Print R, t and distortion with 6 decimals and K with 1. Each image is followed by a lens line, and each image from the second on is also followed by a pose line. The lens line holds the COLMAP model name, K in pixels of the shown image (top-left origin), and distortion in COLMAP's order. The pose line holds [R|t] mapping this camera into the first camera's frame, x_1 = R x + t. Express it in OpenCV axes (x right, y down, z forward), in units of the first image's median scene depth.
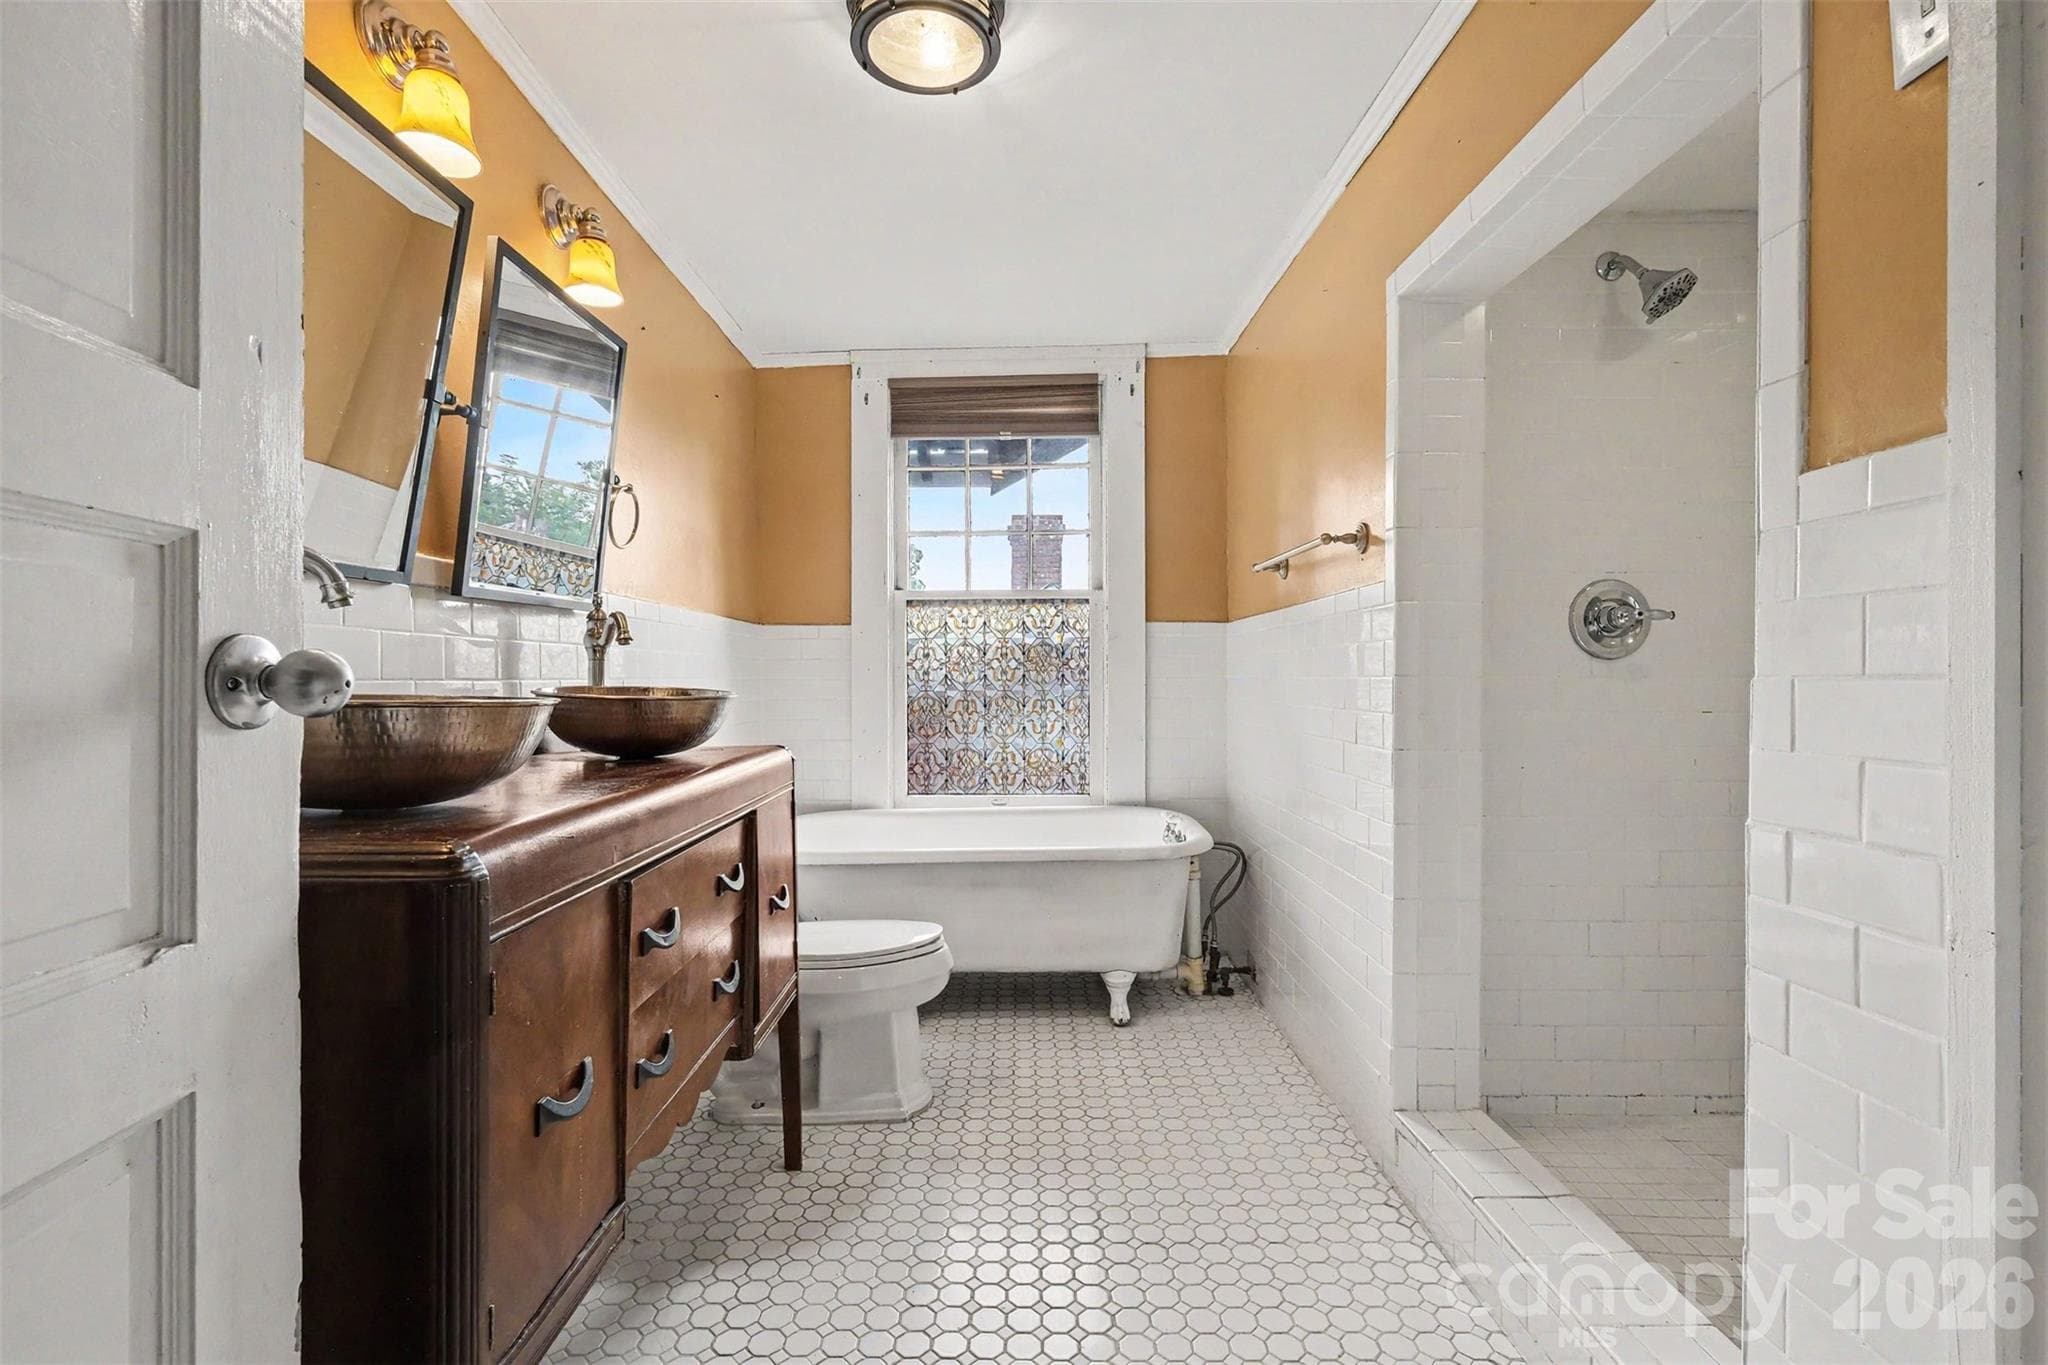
lens RADIAL K [[935.9, 0, 987.4], [0, 935.9, 675.9], [0, 0, 1]] dist [0.003356, 0.000597]
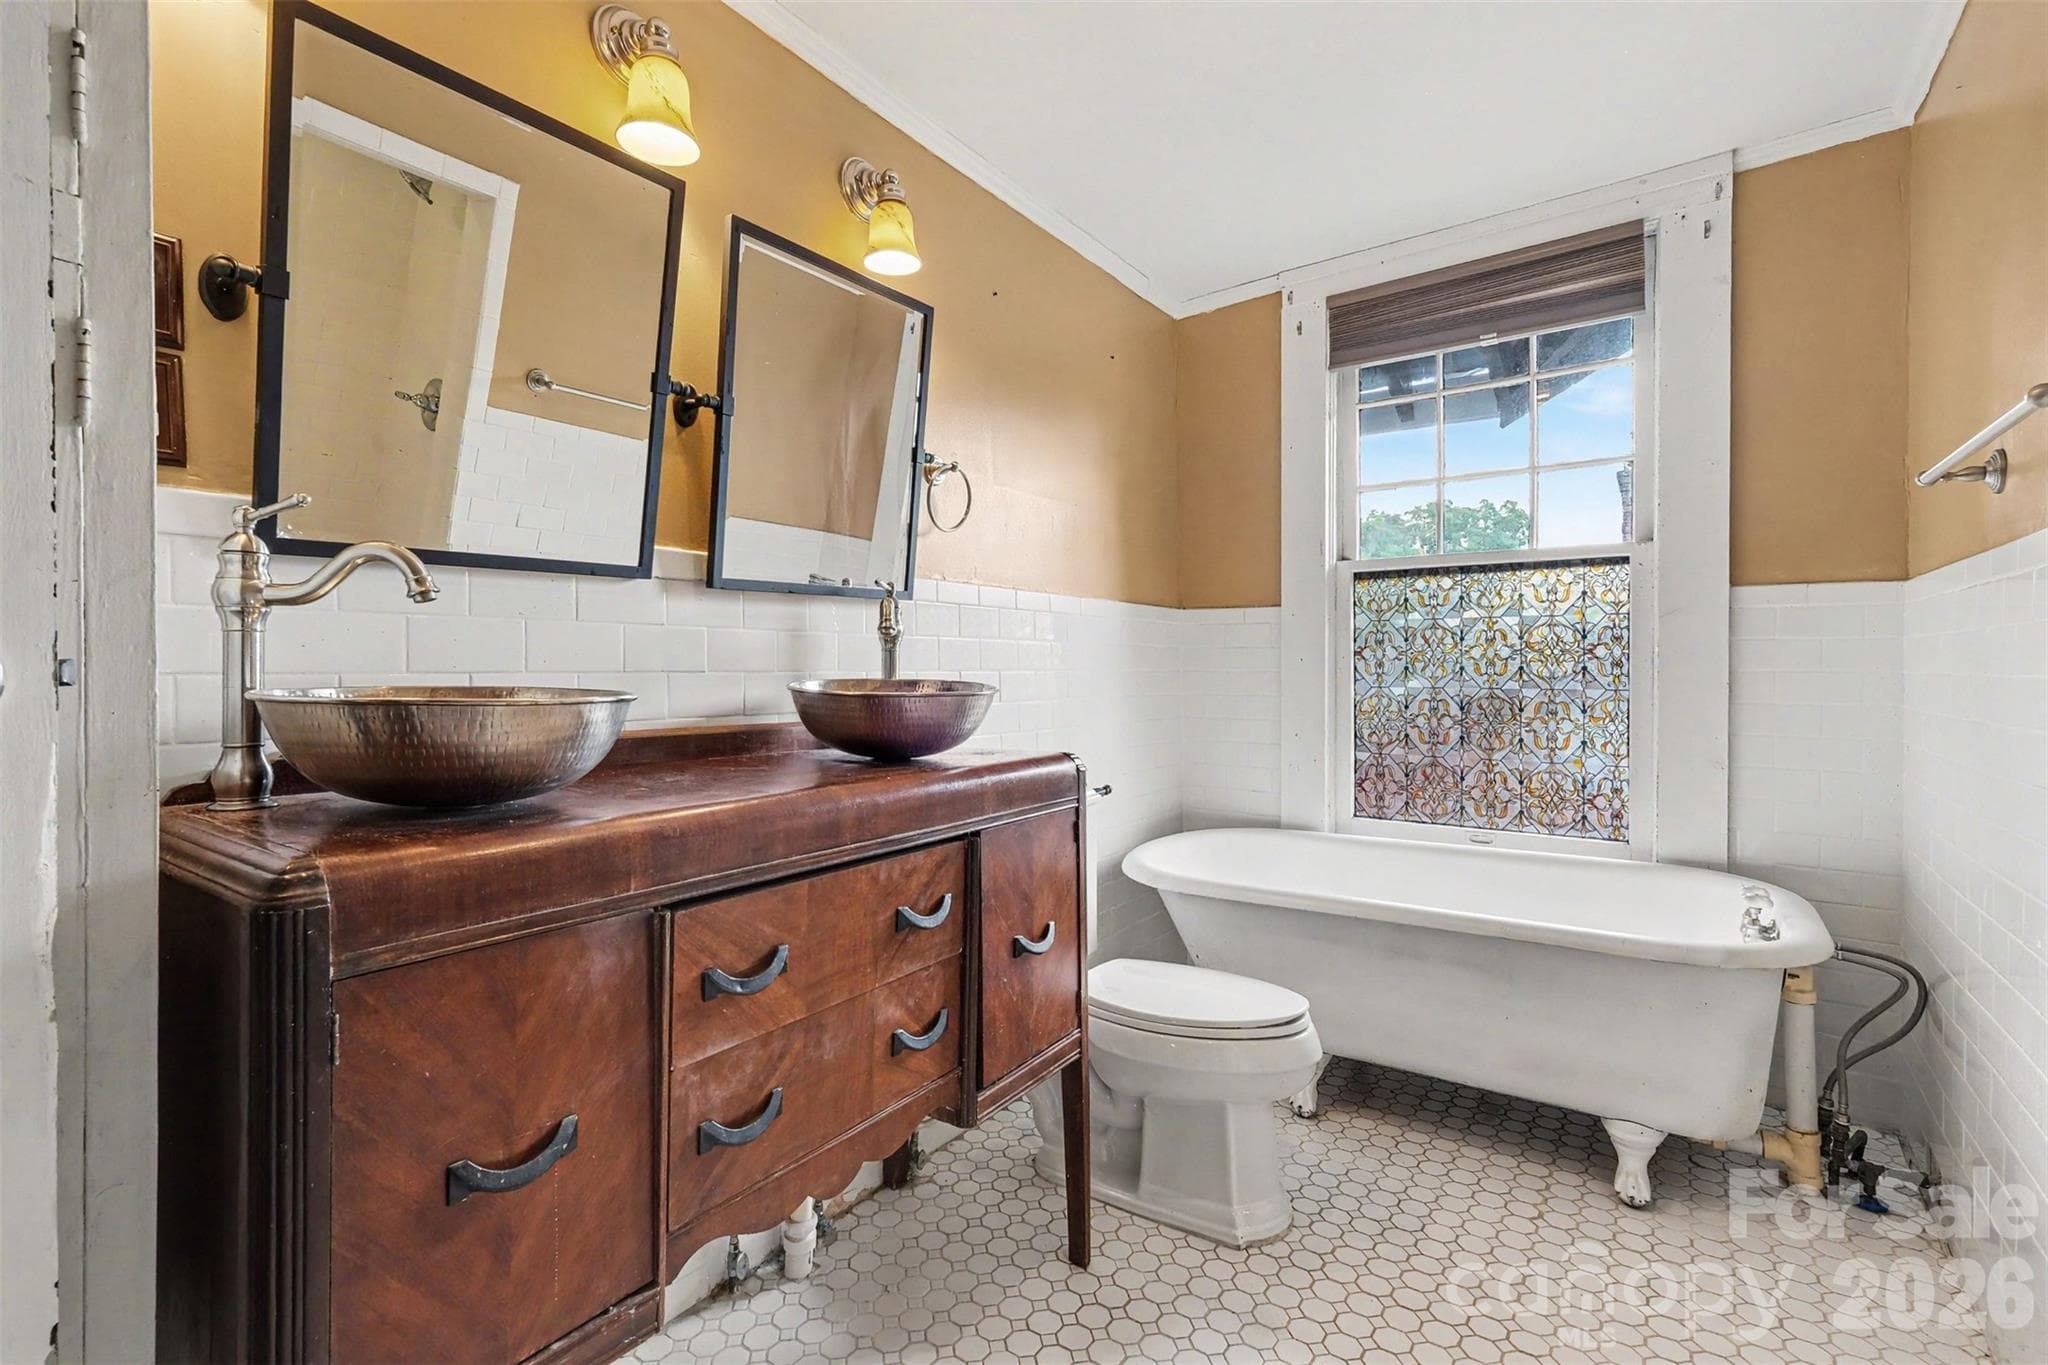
lens RADIAL K [[935.9, 0, 987.4], [0, 935.9, 675.9], [0, 0, 1]] dist [0.003356, 0.000597]
pose [[0.816127, 0.009120, -0.577801, 0.143941], [-0.002564, 0.999923, 0.012160, -0.002558], [0.577867, -0.008443, 0.816087, 0.201617]]
